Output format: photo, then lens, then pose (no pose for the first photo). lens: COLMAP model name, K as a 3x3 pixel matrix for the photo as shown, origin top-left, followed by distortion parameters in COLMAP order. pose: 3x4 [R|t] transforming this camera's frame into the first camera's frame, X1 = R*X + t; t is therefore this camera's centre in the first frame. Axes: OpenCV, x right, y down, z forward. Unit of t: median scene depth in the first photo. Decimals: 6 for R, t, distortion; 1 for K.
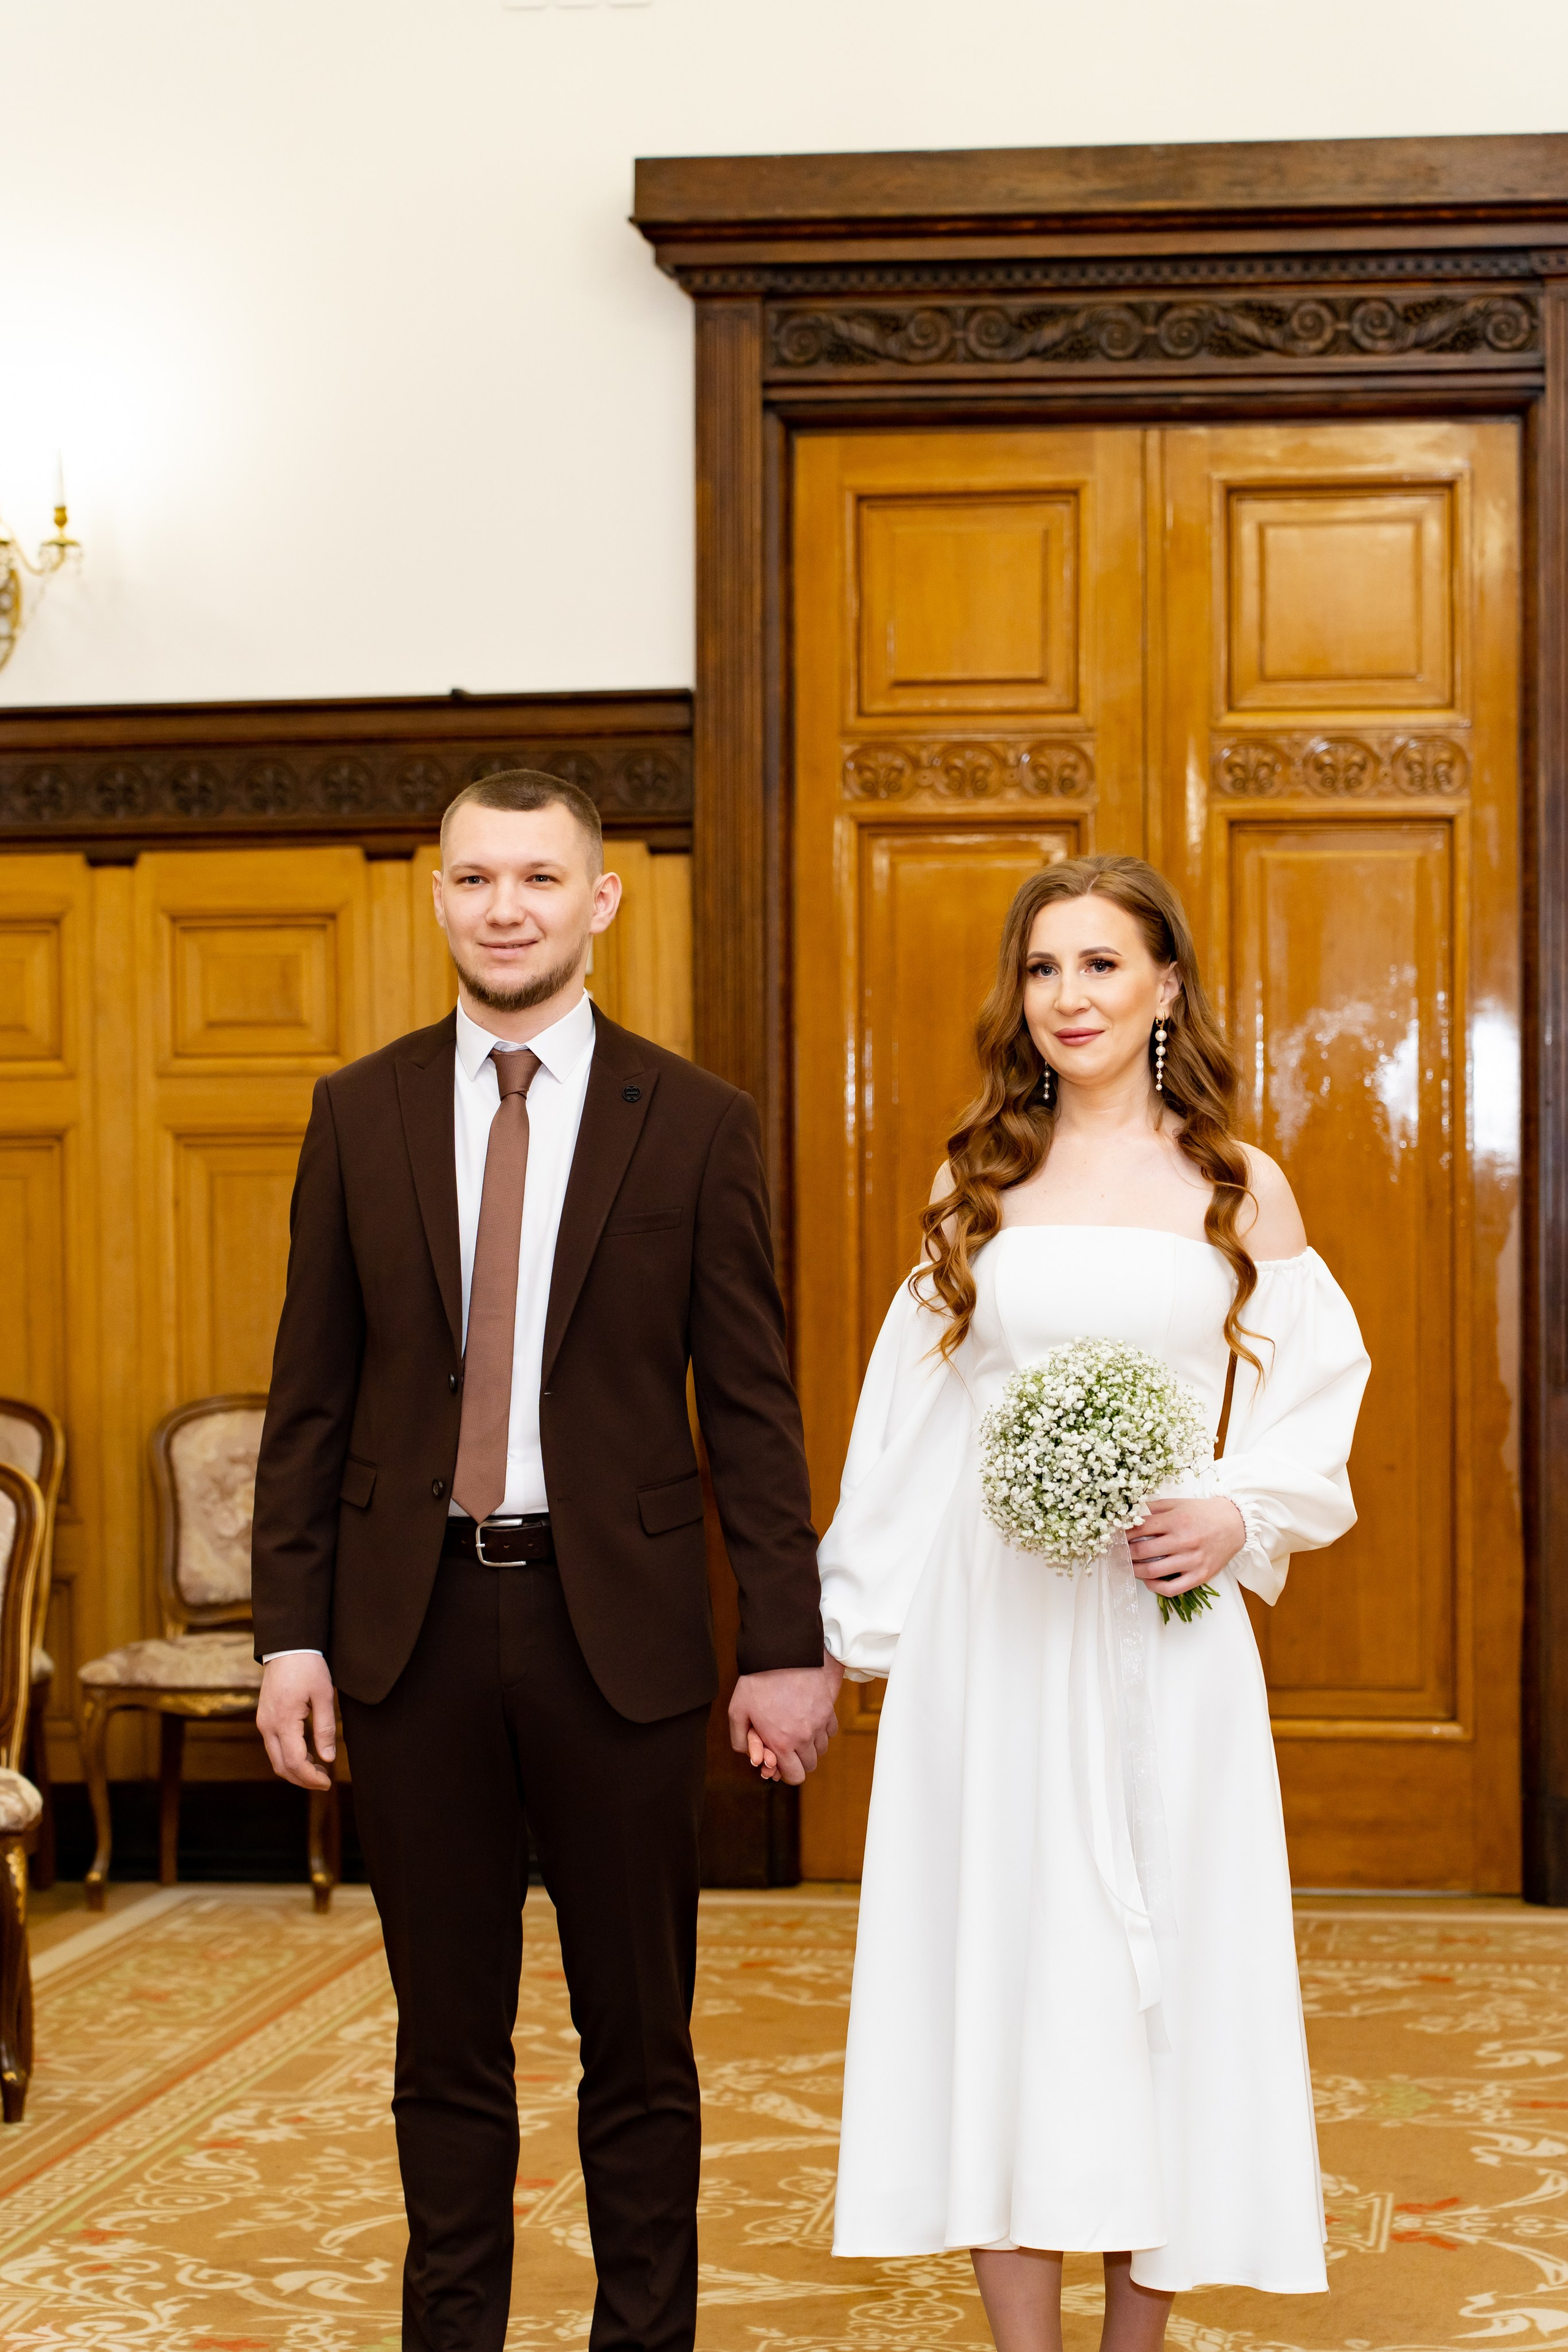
lens RADIAL K [[5333.9, 0, 784.0], [0, 5333.9, 1176.0], [0, 0, 1]] dist [-0.042043, 0.577584]
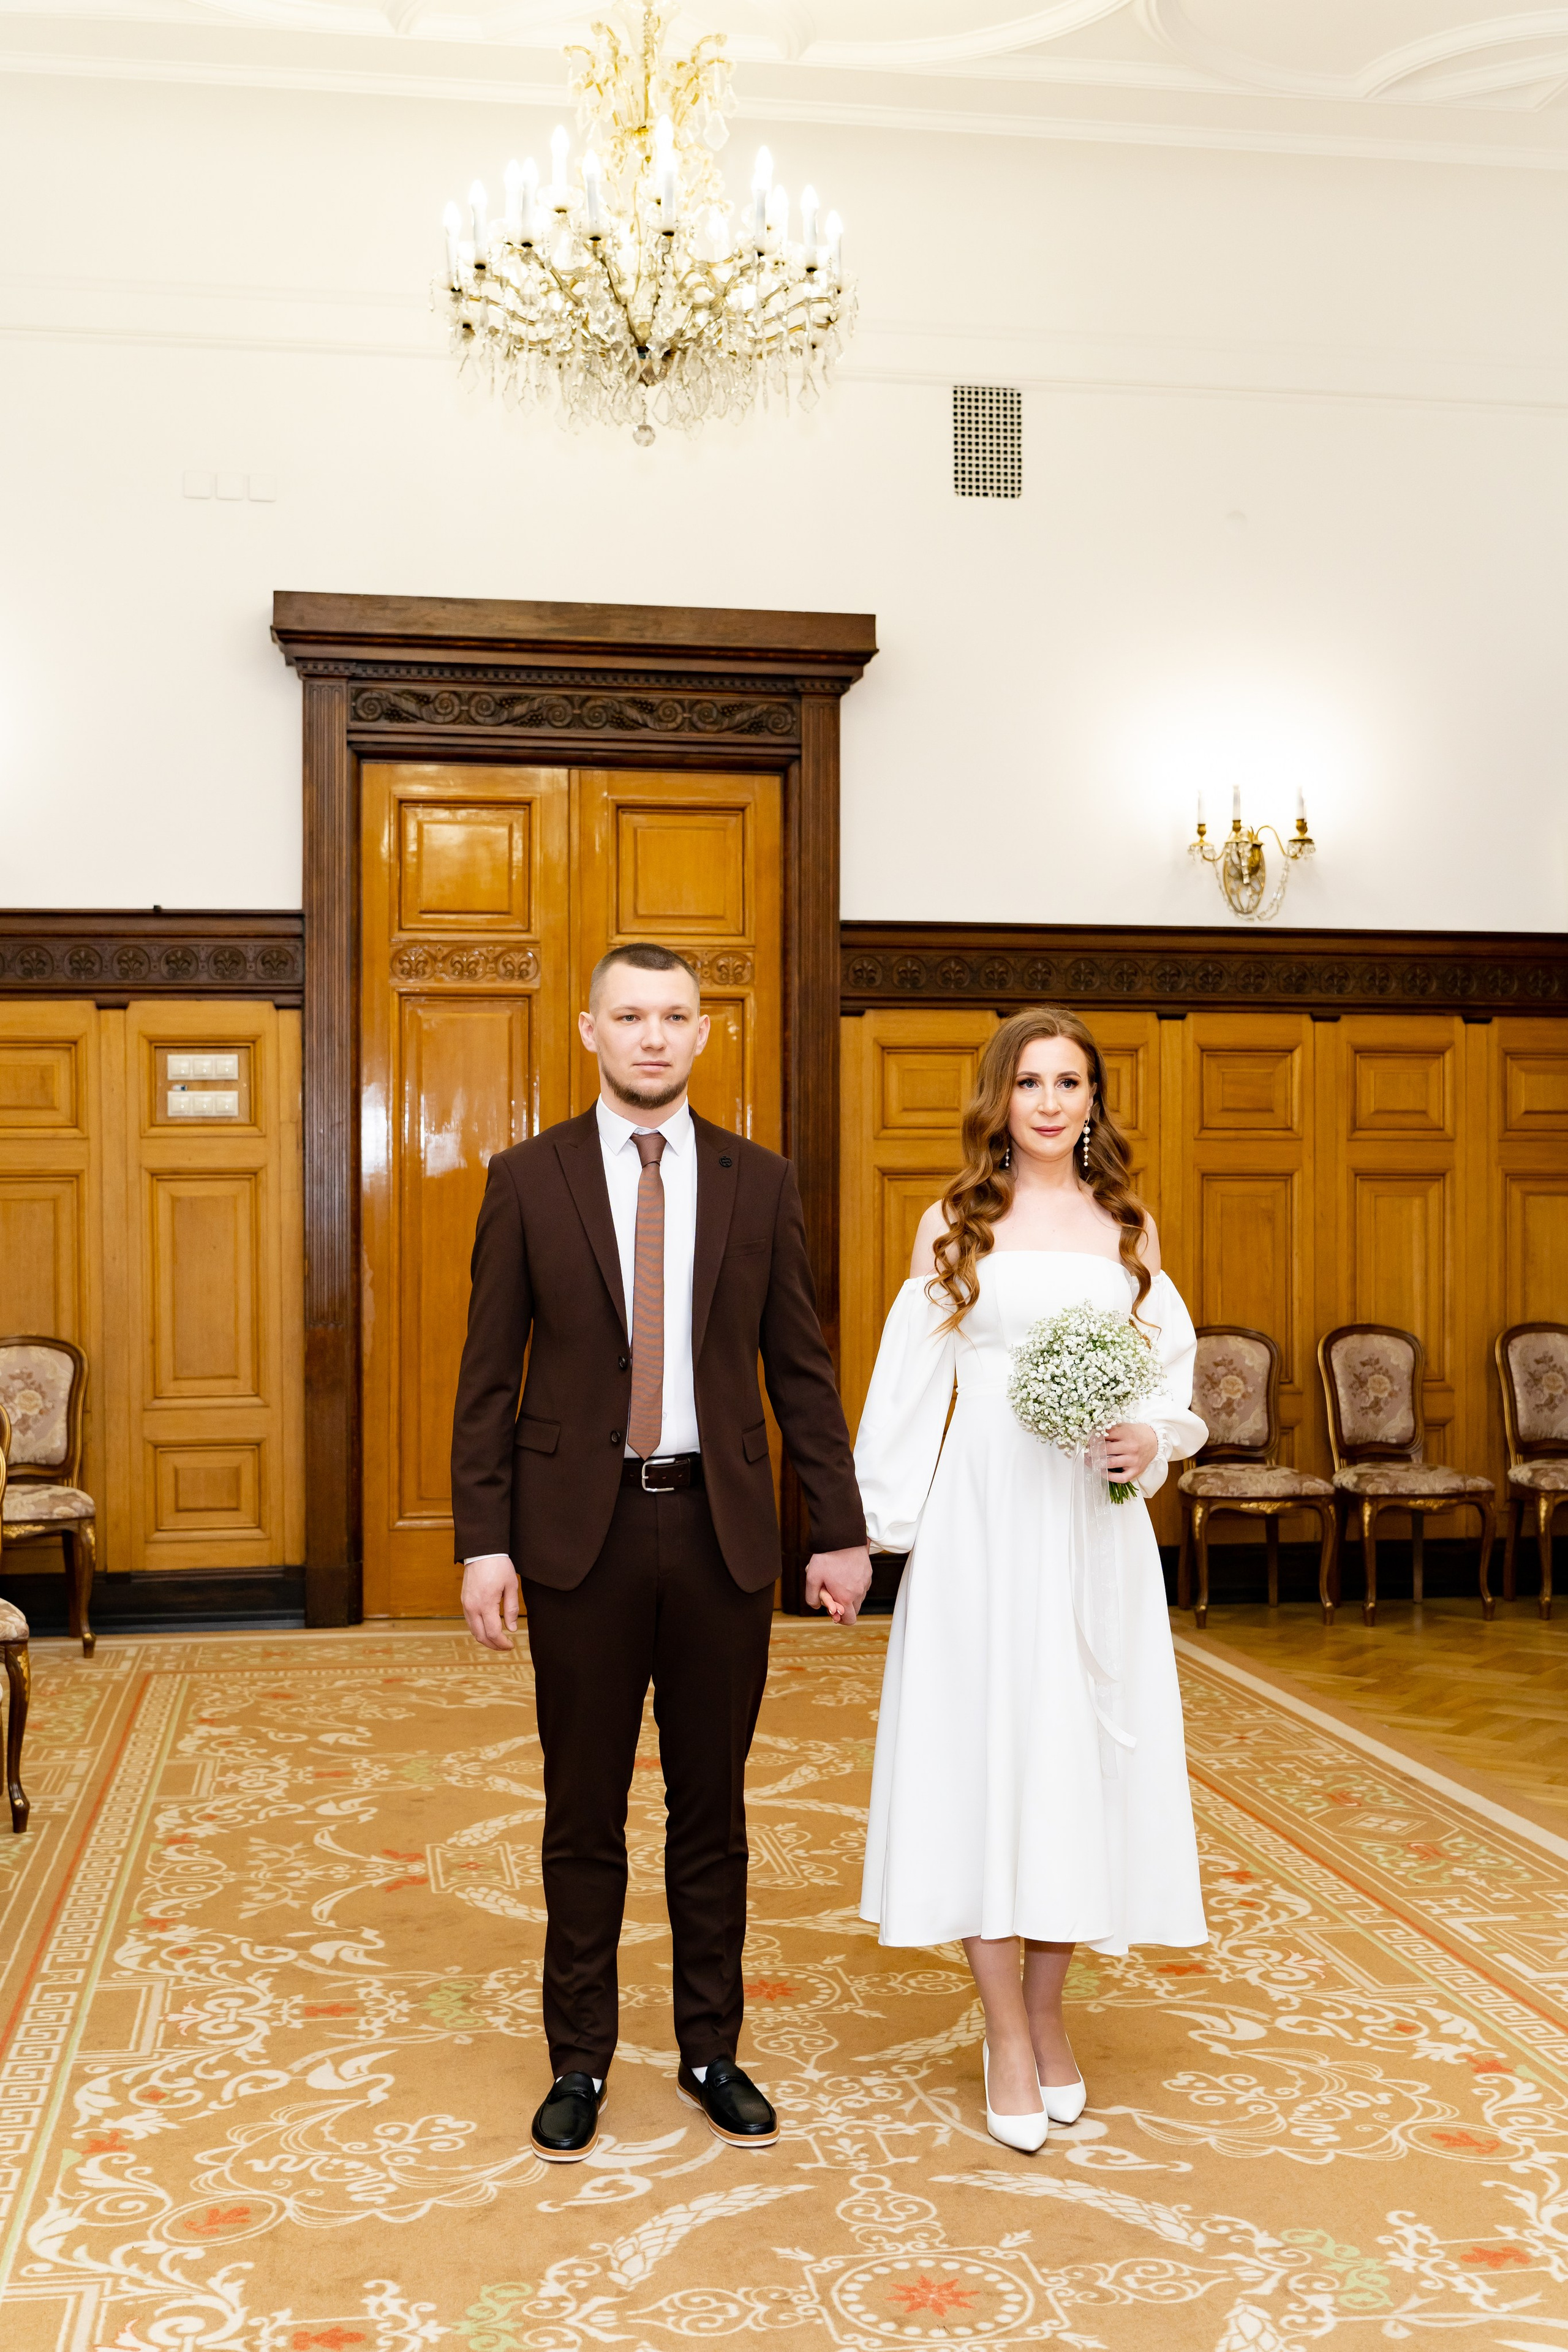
lens RADIAL K [[2603.8, 0, 784.0], [0, 2603.8, 1176.0], [0, 0, 1]] dist [0.005040, -0.015735]
pose [[0.946625, 0.000785, 0.322336, -0.140299], [0.000022, 0.999997, -0.002501, -0.006027], [-0.322337, 0.002374, 0.946622, 0.179903]]
